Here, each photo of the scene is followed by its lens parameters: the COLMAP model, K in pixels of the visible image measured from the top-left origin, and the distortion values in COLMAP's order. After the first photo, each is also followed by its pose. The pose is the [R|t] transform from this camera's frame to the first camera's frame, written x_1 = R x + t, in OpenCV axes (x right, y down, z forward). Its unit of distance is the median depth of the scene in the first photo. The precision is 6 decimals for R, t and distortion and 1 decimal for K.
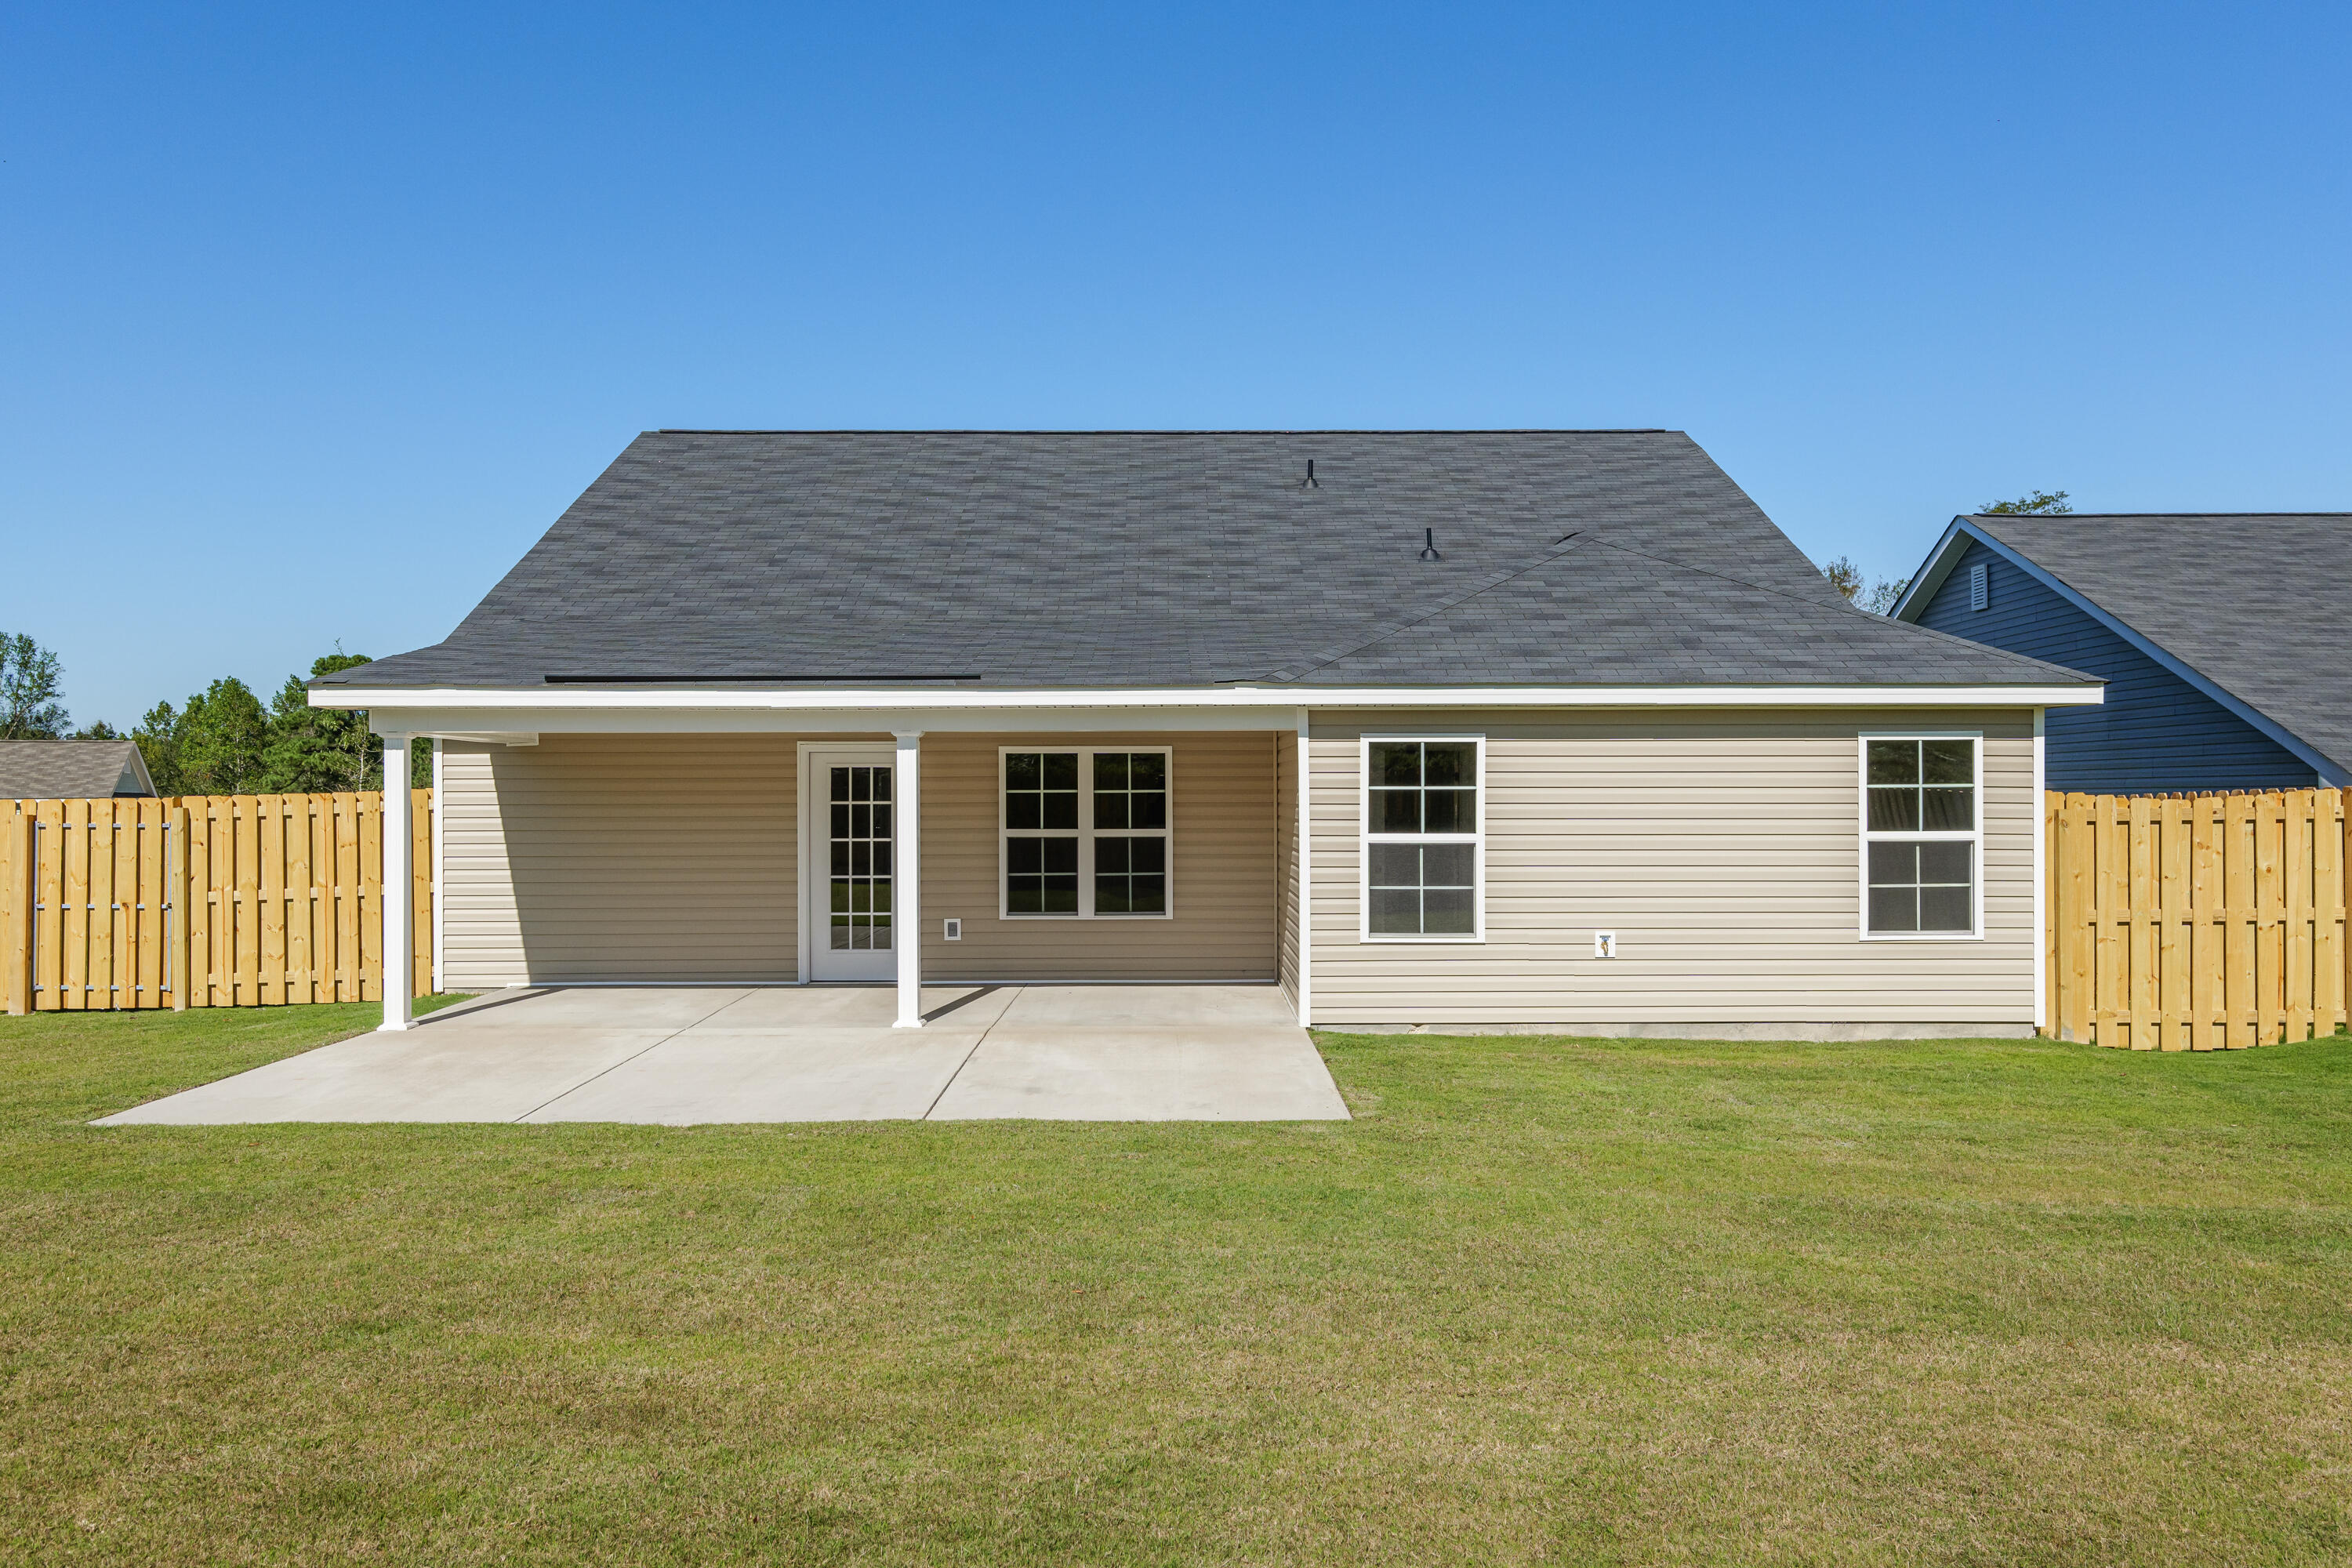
lens RADIAL K [[1838.1, 0, 1173.8], [0, 1838.1, 799.9], [0, 0, 1]] dist [-0.013282, 0.026792]
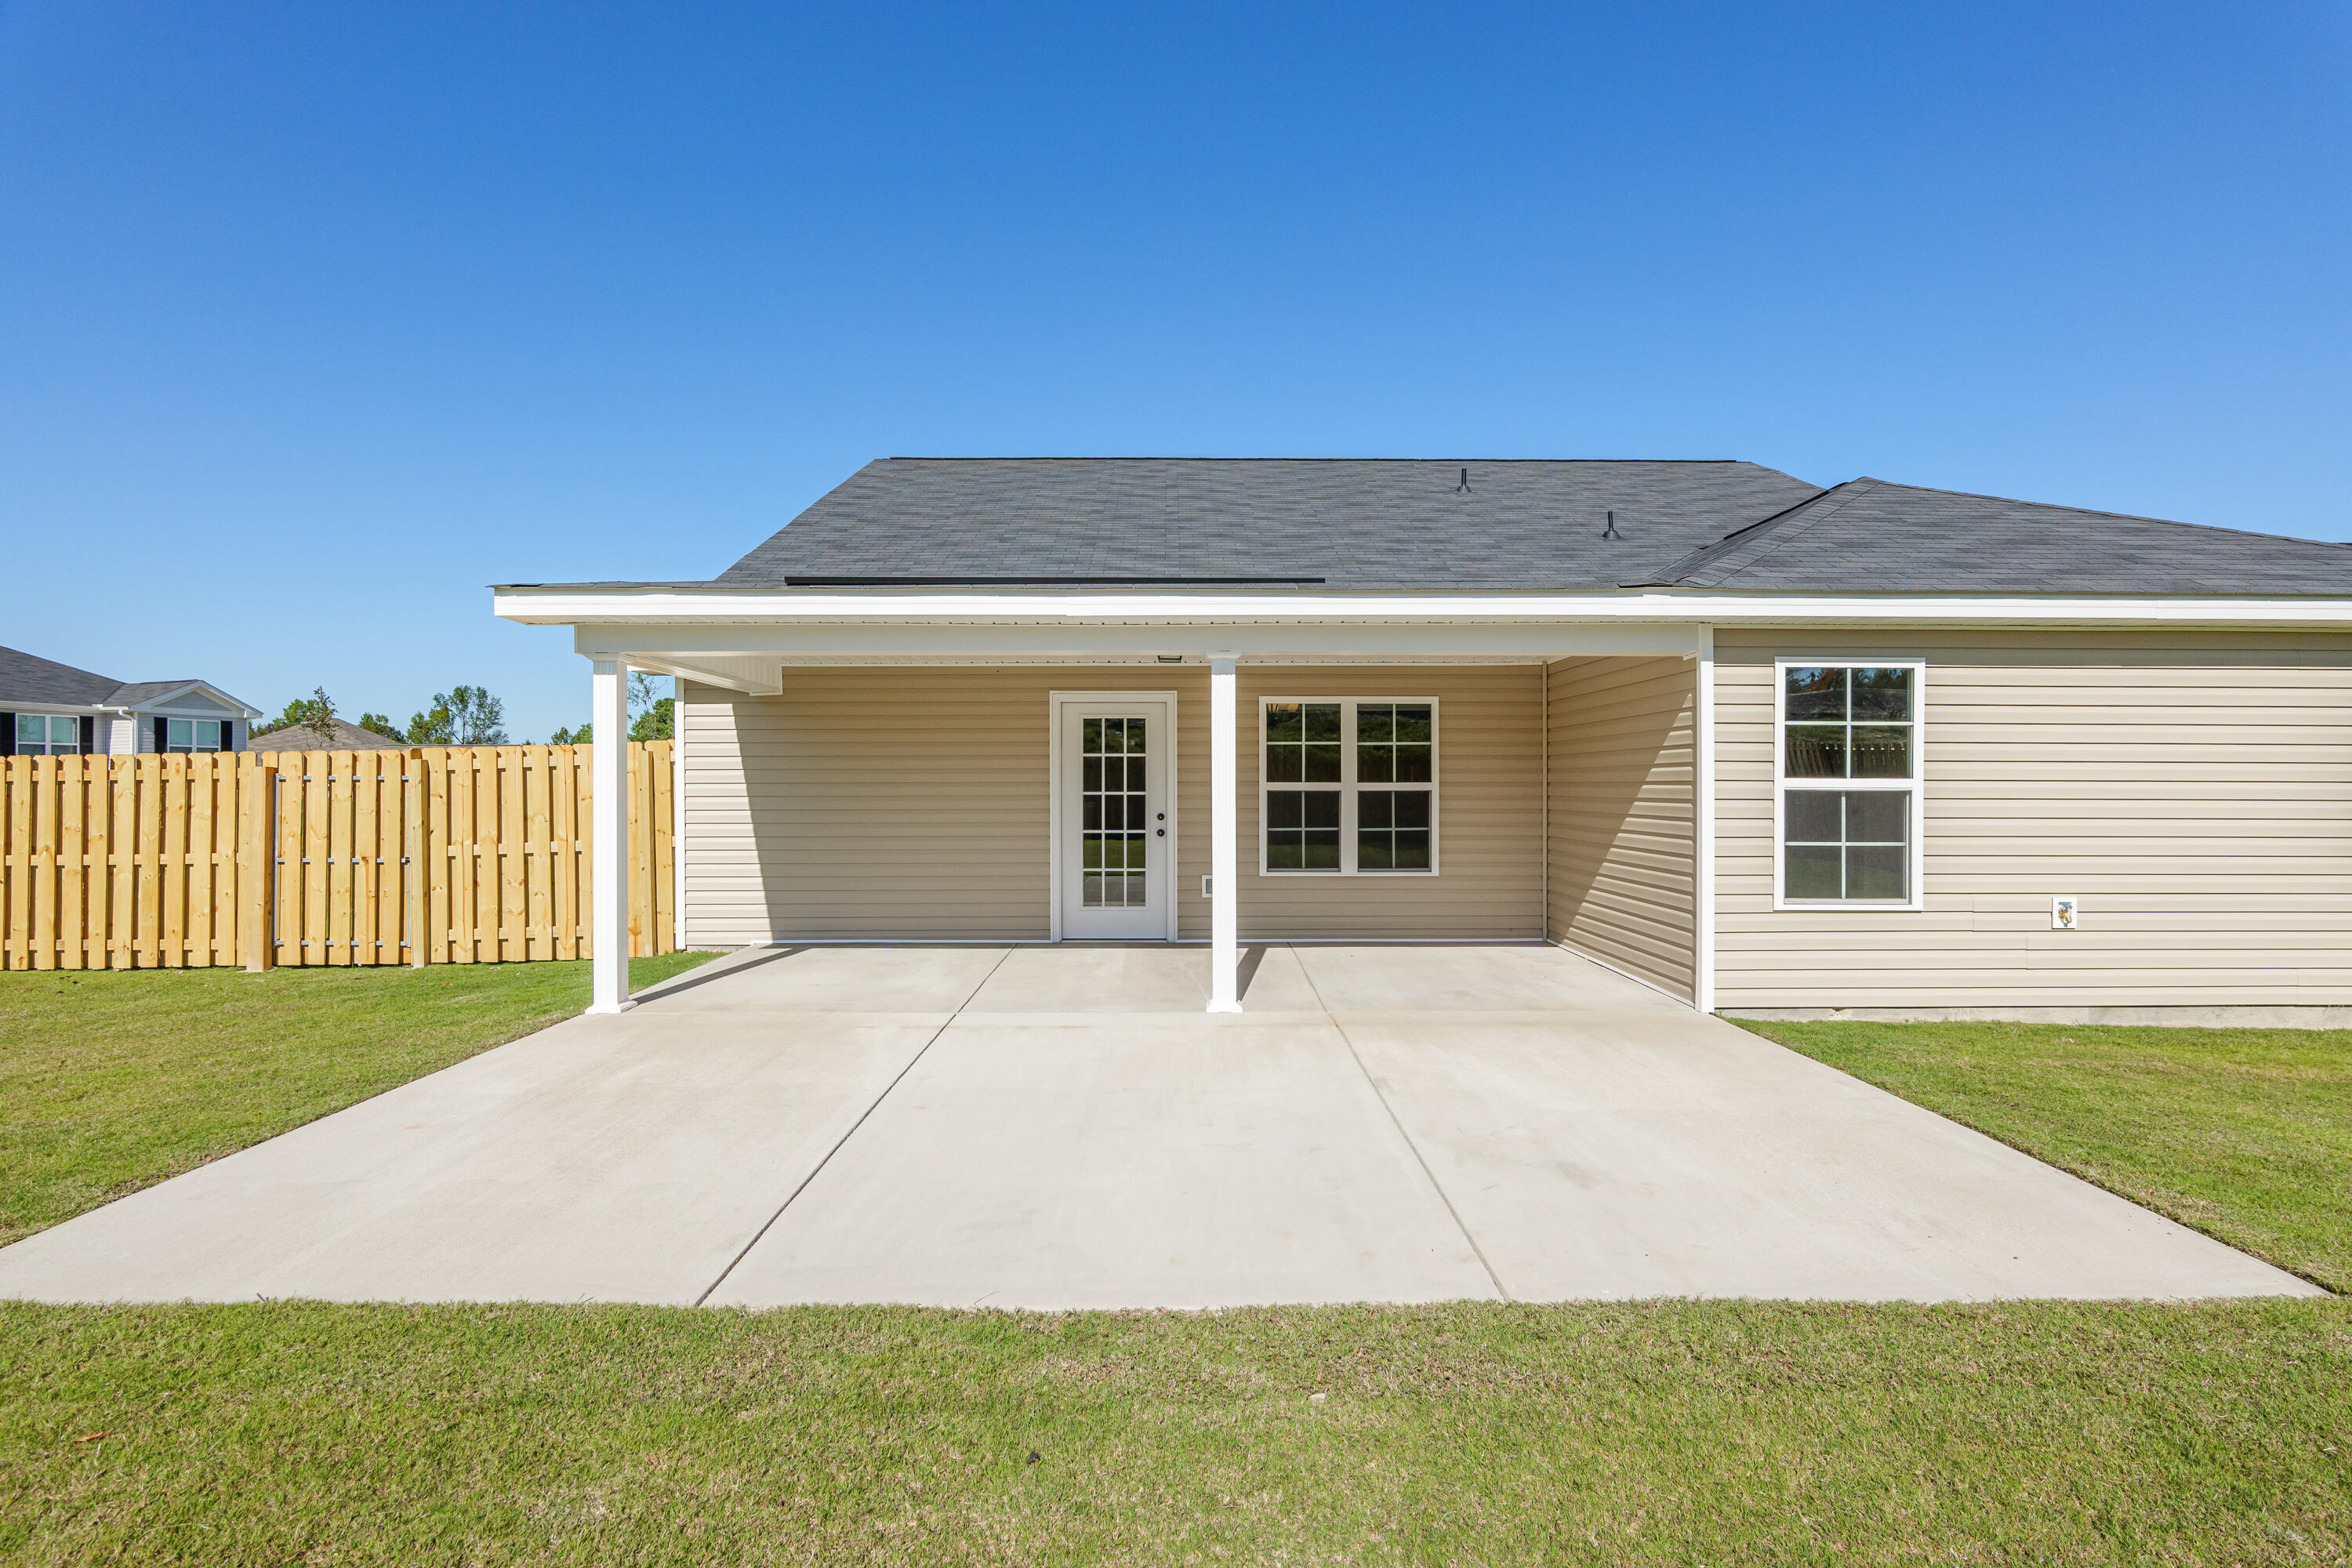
lens RADIAL K [[1109.2, 0, 1171.2], [0, 1109.2, 794.4], [0, 0, 1]] dist [-0.025840, 0.007370]
pose [[0.999991, 0.002032, -0.003651, -0.139073], [-0.002020, 0.999993, 0.003263, 0.020315], [0.003658, -0.003255, 0.999988, 0.418005]]
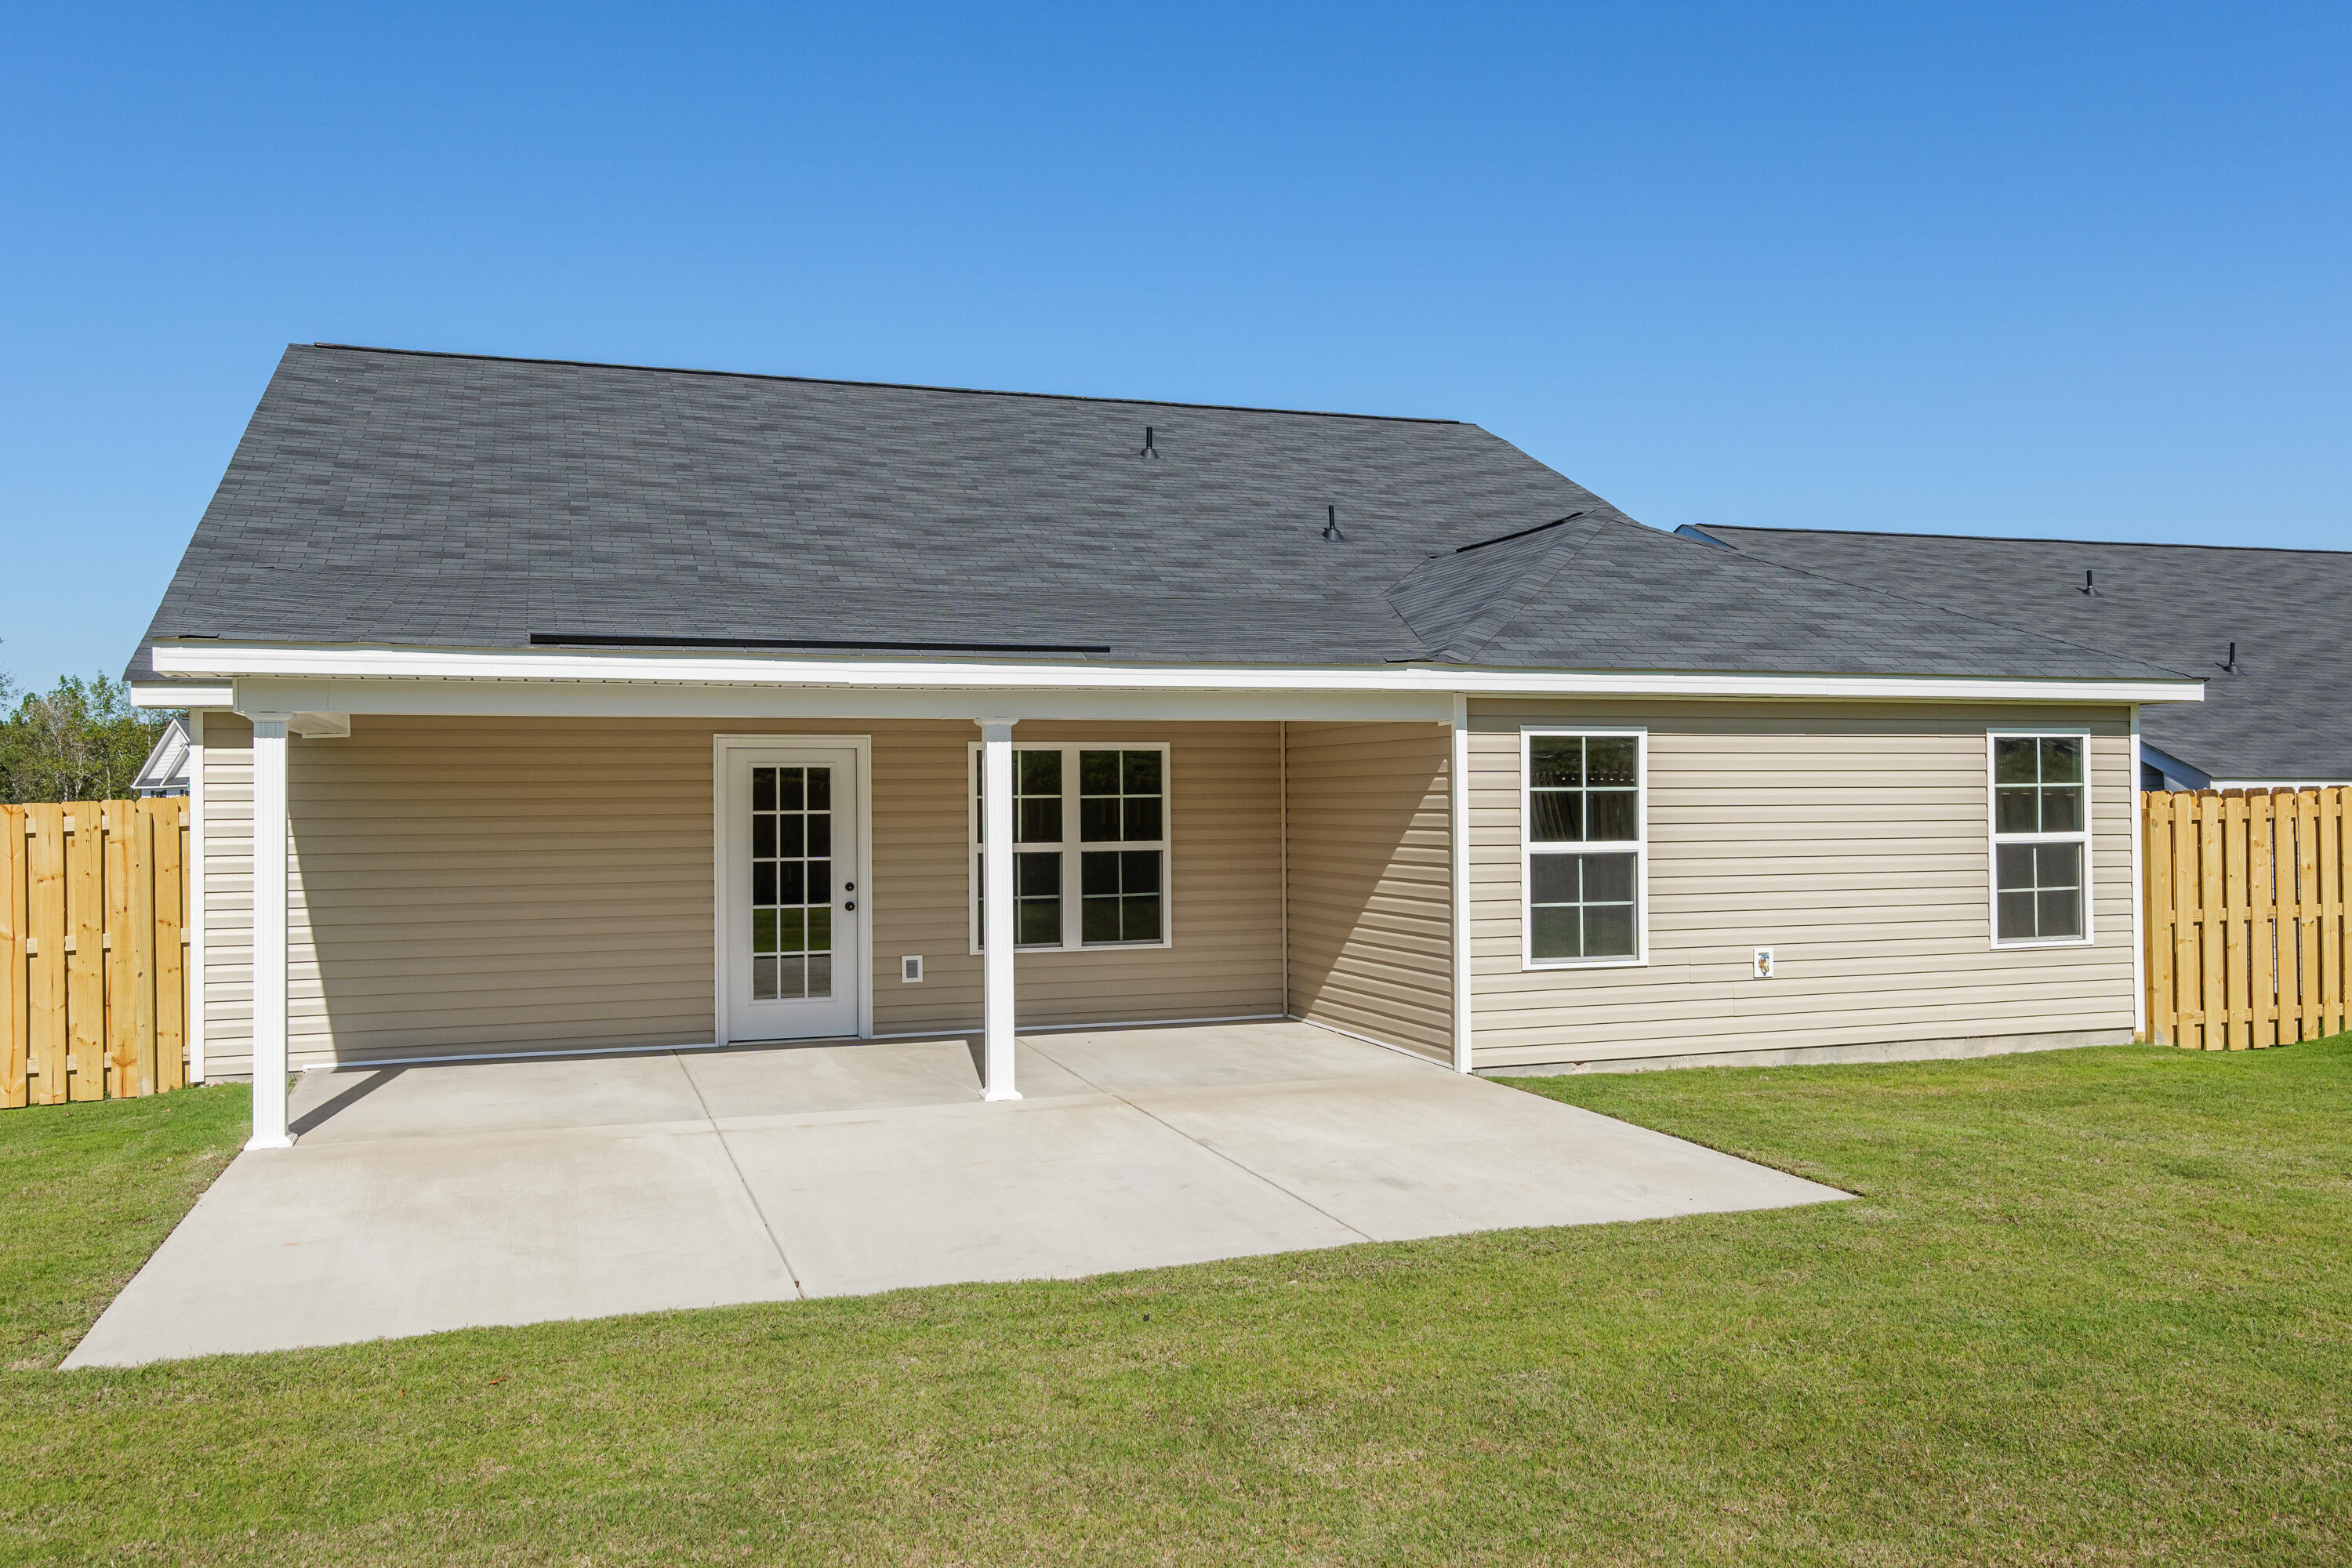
lens RADIAL K [[1838.1, 0, 1177.3], [0, 1838.1, 790.0], [0, 0, 1]] dist [-0.013282, 0.026792]
pose [[0.946318, -0.003517, 0.323218, -0.270302], [0.007208, 0.999922, -0.010221, 0.001198], [-0.323157, 0.012002, 0.946269, 0.201278]]
